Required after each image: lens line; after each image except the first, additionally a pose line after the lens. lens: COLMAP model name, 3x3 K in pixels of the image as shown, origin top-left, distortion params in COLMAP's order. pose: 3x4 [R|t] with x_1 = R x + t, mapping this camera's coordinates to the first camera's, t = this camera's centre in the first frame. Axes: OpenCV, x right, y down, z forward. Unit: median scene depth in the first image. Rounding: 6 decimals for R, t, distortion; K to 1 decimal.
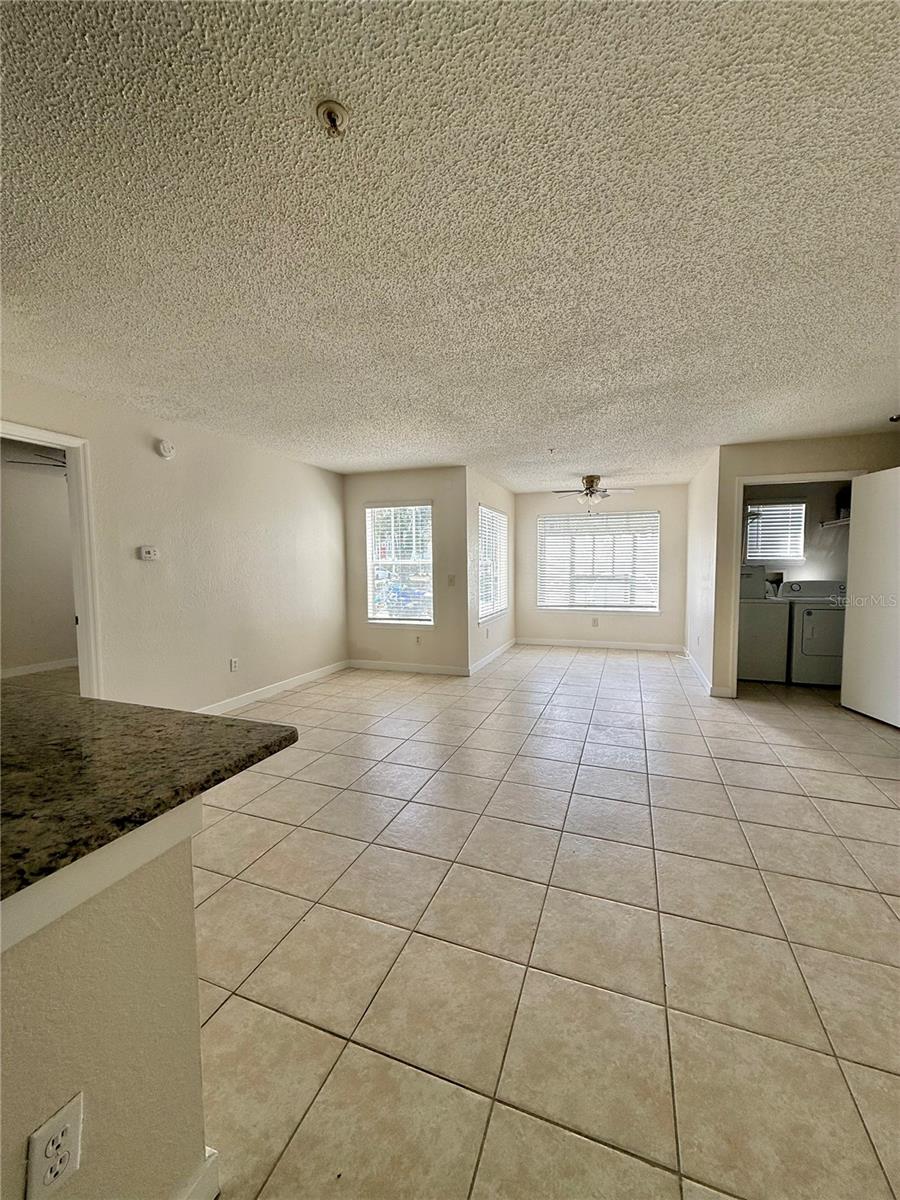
lens RADIAL K [[475.7, 0, 450.5], [0, 475.7, 597.5], [0, 0, 1]] dist [-0.000270, -0.000023]
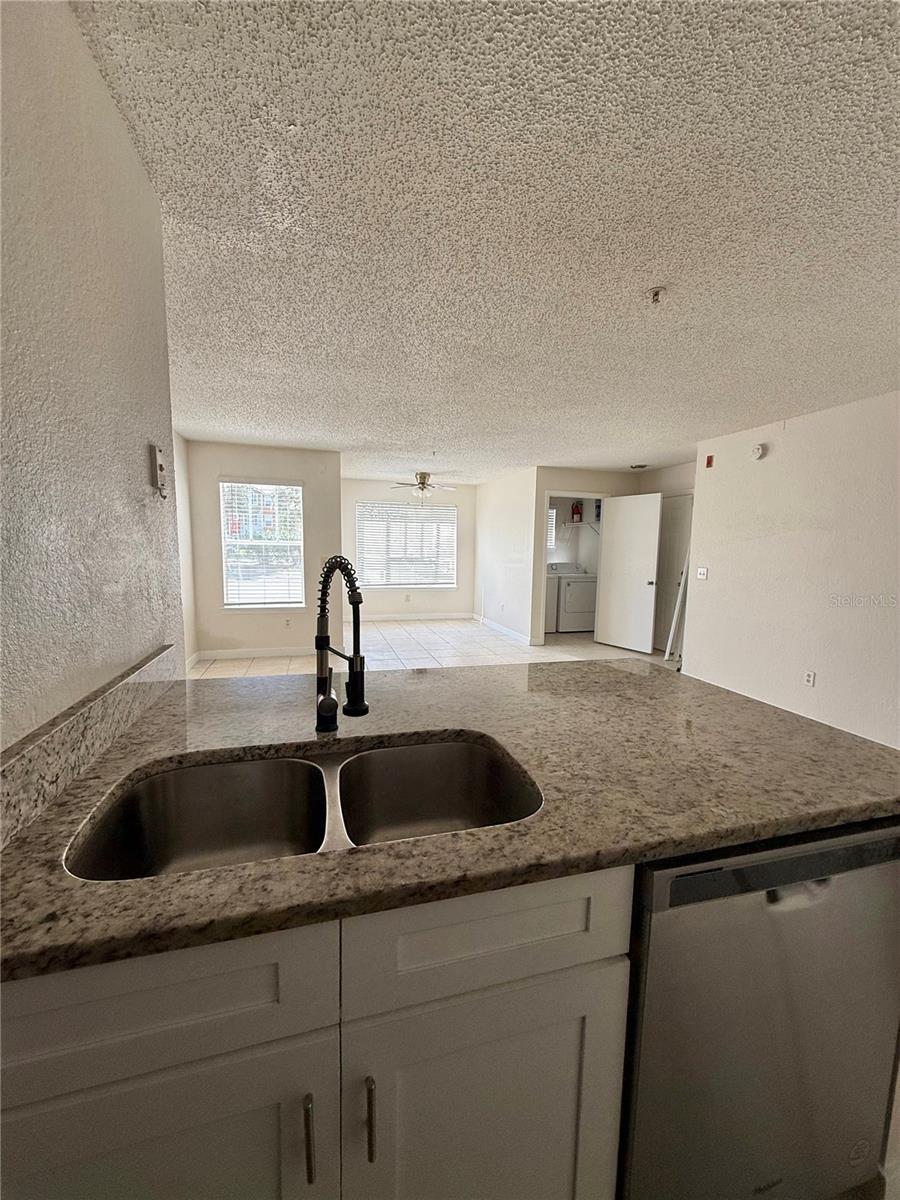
lens RADIAL K [[475.7, 0, 450.5], [0, 475.7, 597.5], [0, 0, 1]] dist [-0.000270, -0.000023]
pose [[0.807475, -0.043579, 0.588291, -0.533072], [0.017296, 0.998588, 0.050232, -0.010034], [-0.589649, -0.030386, 0.807088, 0.011317]]
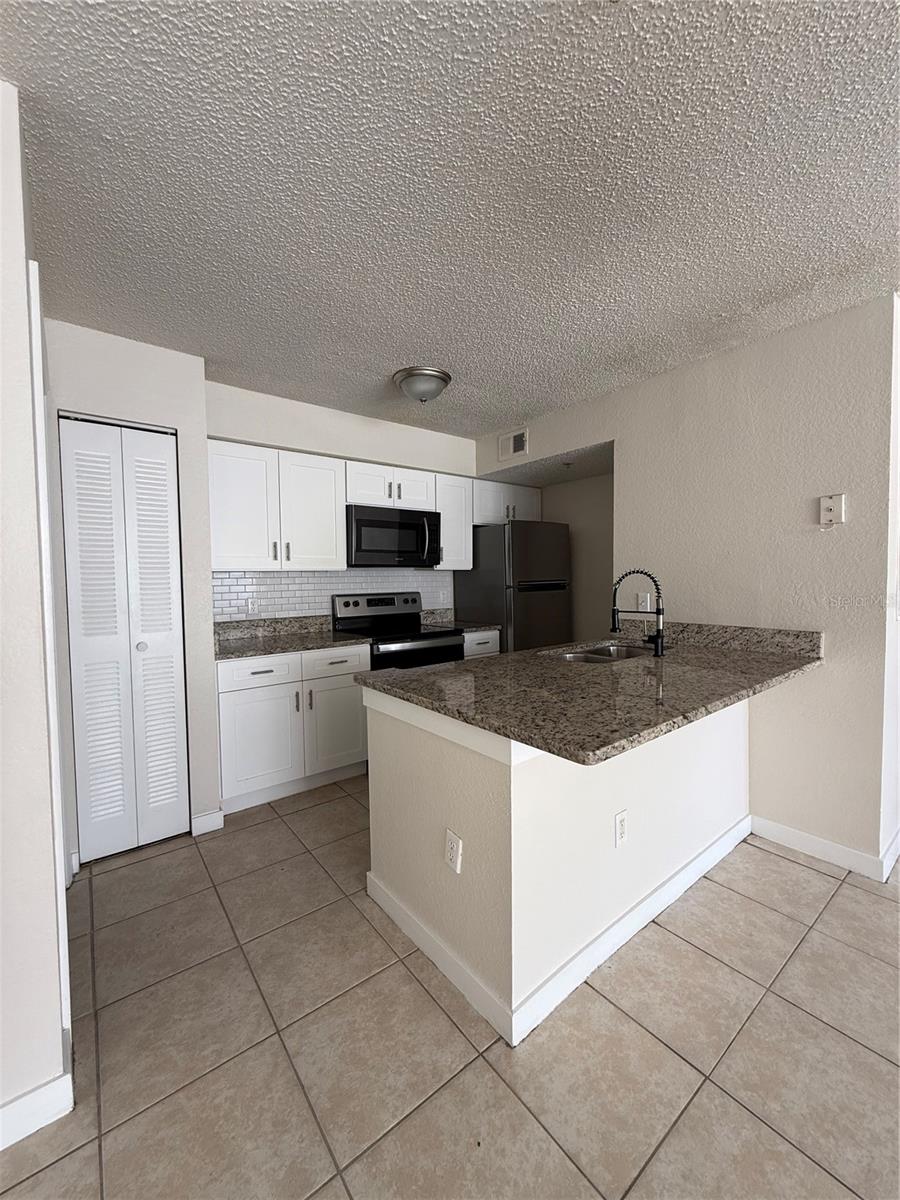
lens RADIAL K [[475.7, 0, 450.5], [0, 475.7, 597.5], [0, 0, 1]] dist [-0.000270, -0.000023]
pose [[-0.520432, 0.049622, -0.852460, 0.164421], [-0.042443, 0.995573, 0.083865, -0.023712], [0.852847, 0.079827, -0.516022, 0.354289]]
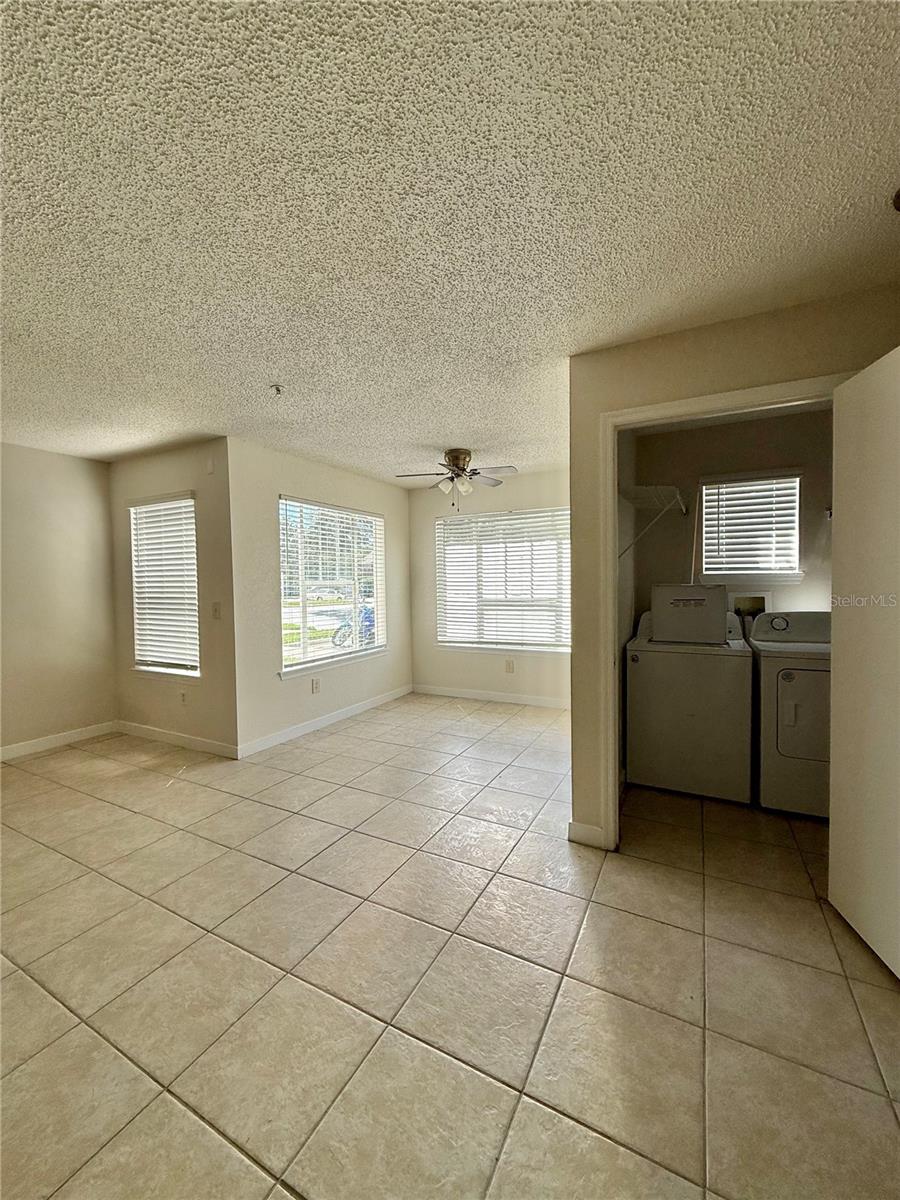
lens RADIAL K [[475.7, 0, 450.5], [0, 475.7, 597.5], [0, 0, 1]] dist [-0.000270, -0.000023]
pose [[0.991681, -0.002926, -0.128688, 0.562489], [-0.002065, 0.999251, -0.038638, -0.040566], [0.128705, 0.038583, 0.990932, 0.534875]]
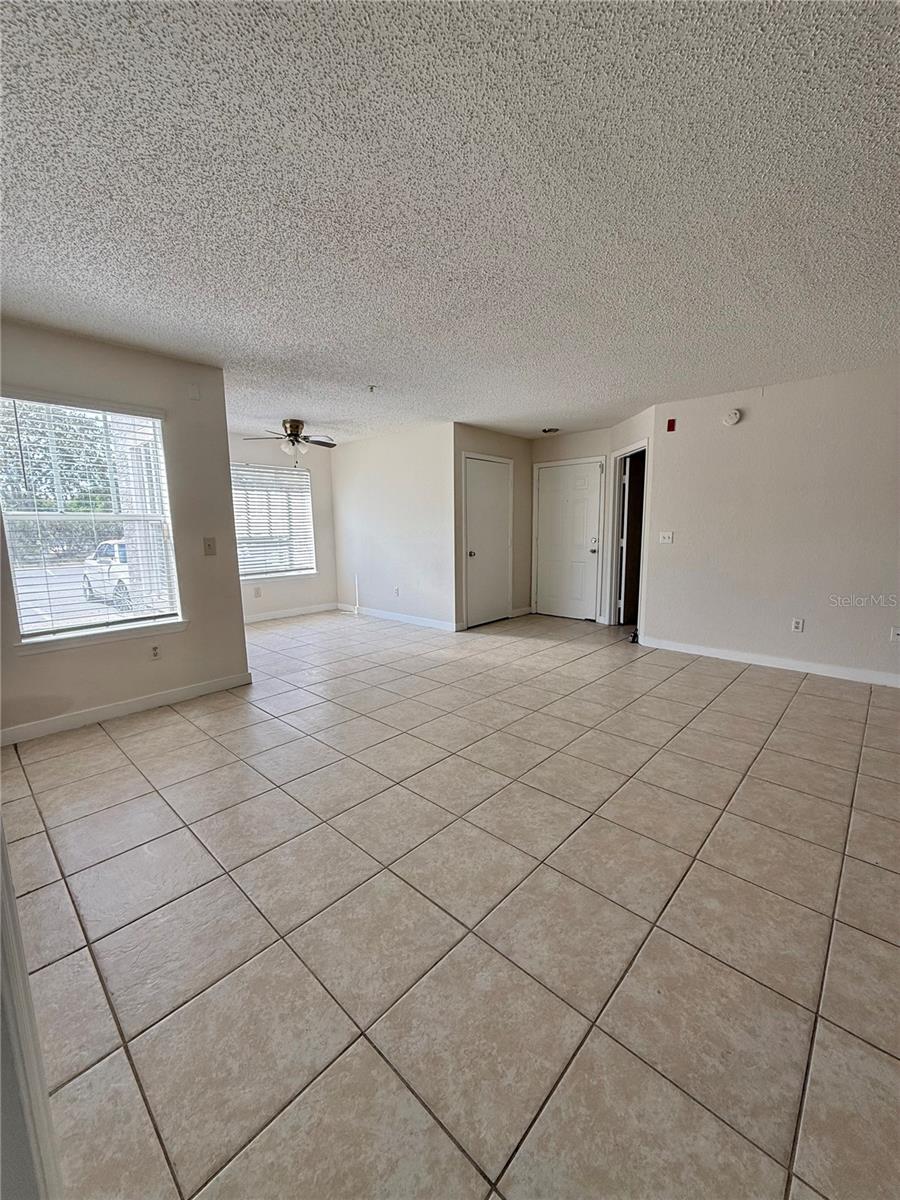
lens RADIAL K [[476.3, 0, 451.1], [0, 476.3, 597.6], [0, 0, 1]] dist [0.000189, 0.000452]
pose [[0.378417, -0.136709, 0.915484, -0.653338], [0.071184, 0.990403, 0.118472, -0.029358], [-0.922894, 0.020336, 0.384517, 0.623518]]
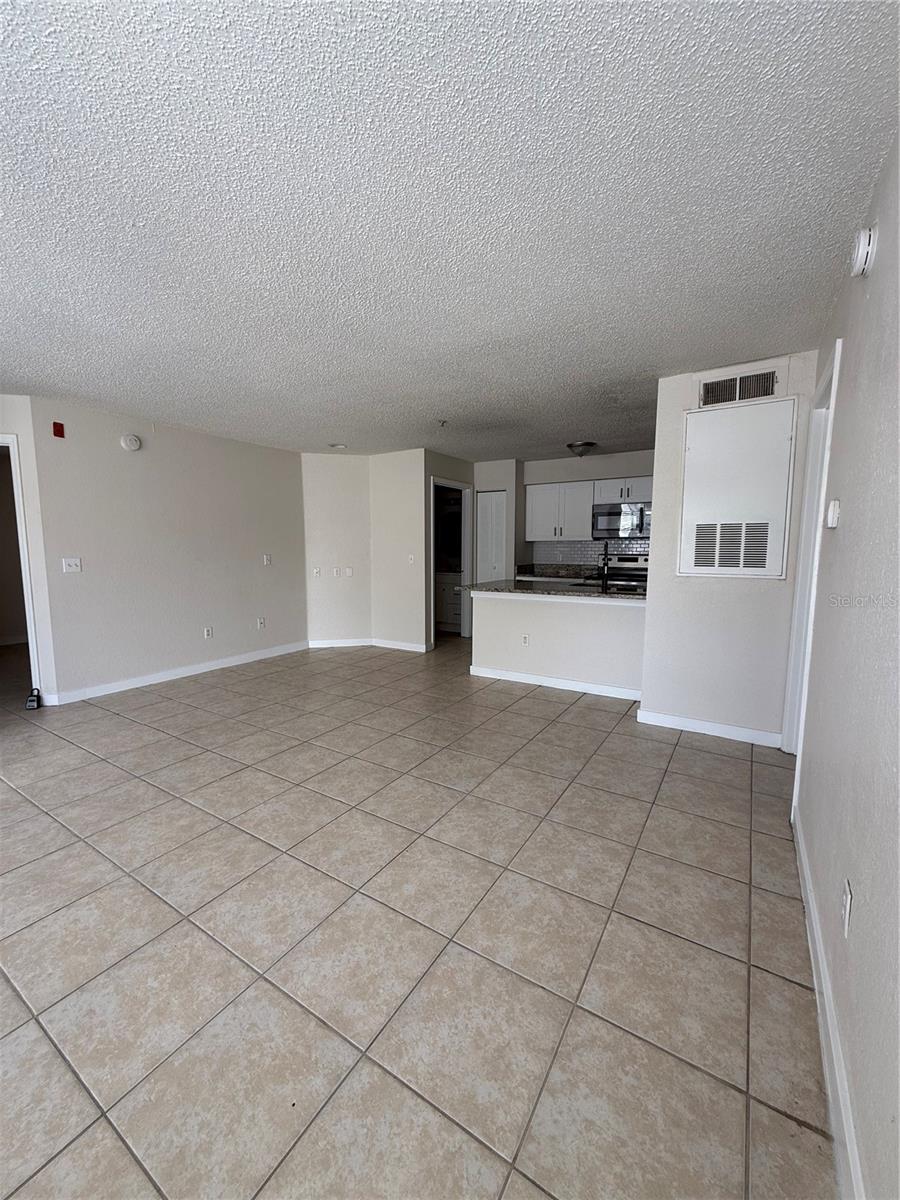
lens RADIAL K [[476.3, 0, 451.1], [0, 476.3, 597.6], [0, 0, 1]] dist [0.000189, 0.000452]
pose [[-0.979513, -0.017347, 0.200634, -0.308104], [0.018305, 0.984489, 0.174486, -0.088671], [-0.200549, 0.174584, -0.964002, 1.368736]]
